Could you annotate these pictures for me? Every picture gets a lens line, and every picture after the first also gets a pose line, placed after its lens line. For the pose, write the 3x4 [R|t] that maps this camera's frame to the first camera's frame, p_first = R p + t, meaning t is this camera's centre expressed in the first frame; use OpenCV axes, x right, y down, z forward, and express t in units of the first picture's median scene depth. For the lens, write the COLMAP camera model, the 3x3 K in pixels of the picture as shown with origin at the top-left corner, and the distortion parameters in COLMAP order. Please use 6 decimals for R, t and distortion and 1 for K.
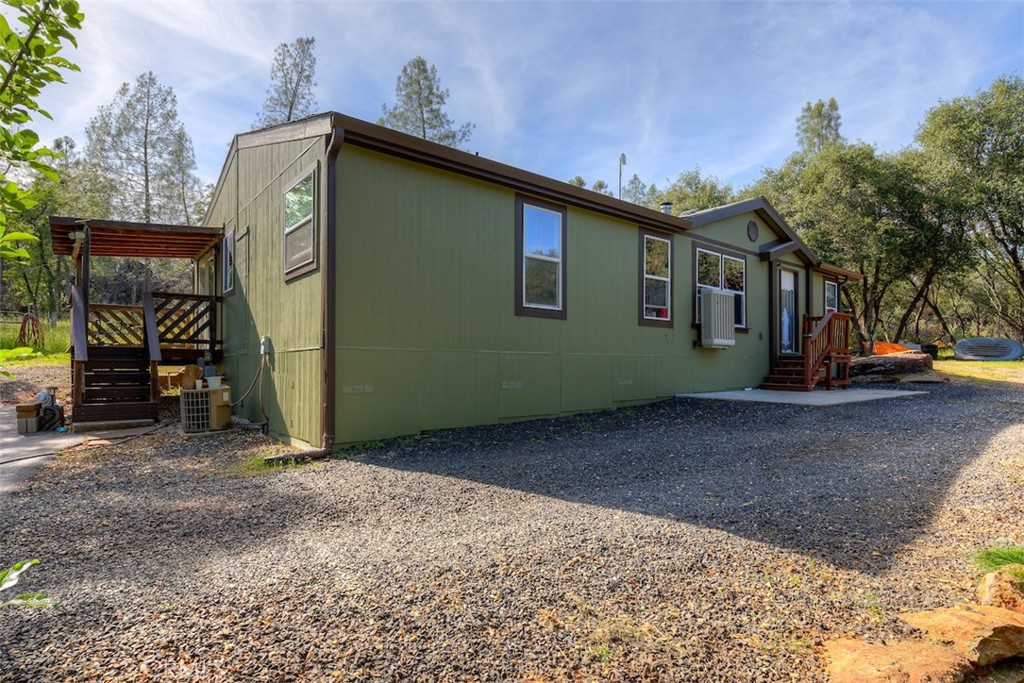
lens RADIAL K [[501.2, 0, 512.0], [0, 501.2, 341.5], [0, 0, 1]] dist [0.000543, 0.000469]
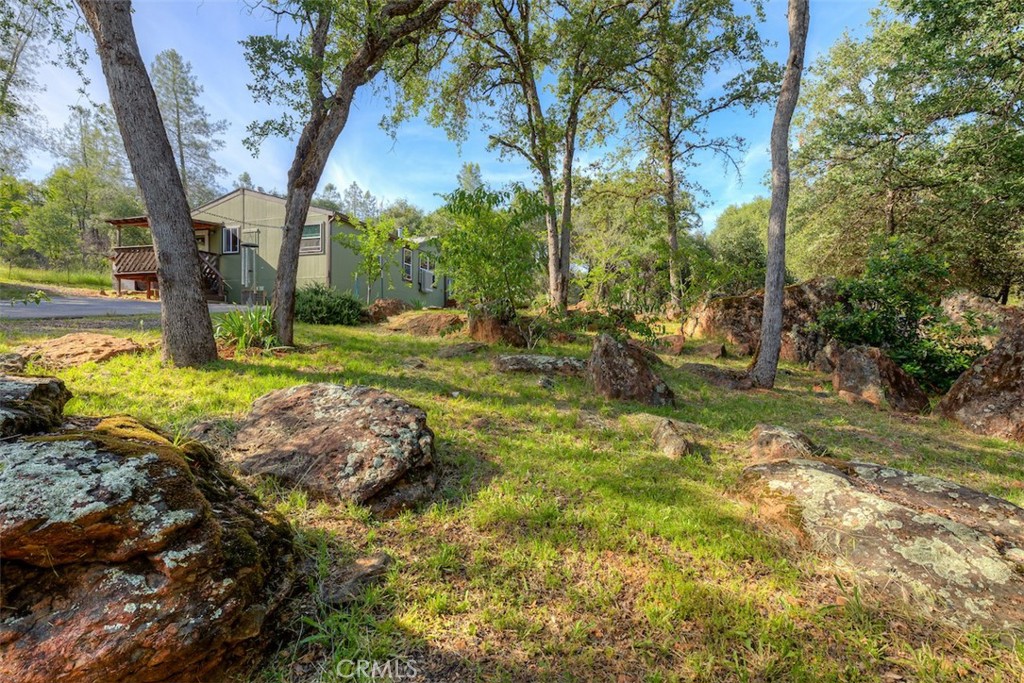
lens RADIAL K [[508.0, 0, 512.0], [0, 508.0, 341.5], [0, 0, 1]] dist [0.000990, 0.000129]
pose [[0.816185, -0.005361, 0.577766, -0.325284], [-0.015445, 0.999397, 0.031092, 0.076646], [-0.577585, -0.034301, 0.815610, -0.608452]]
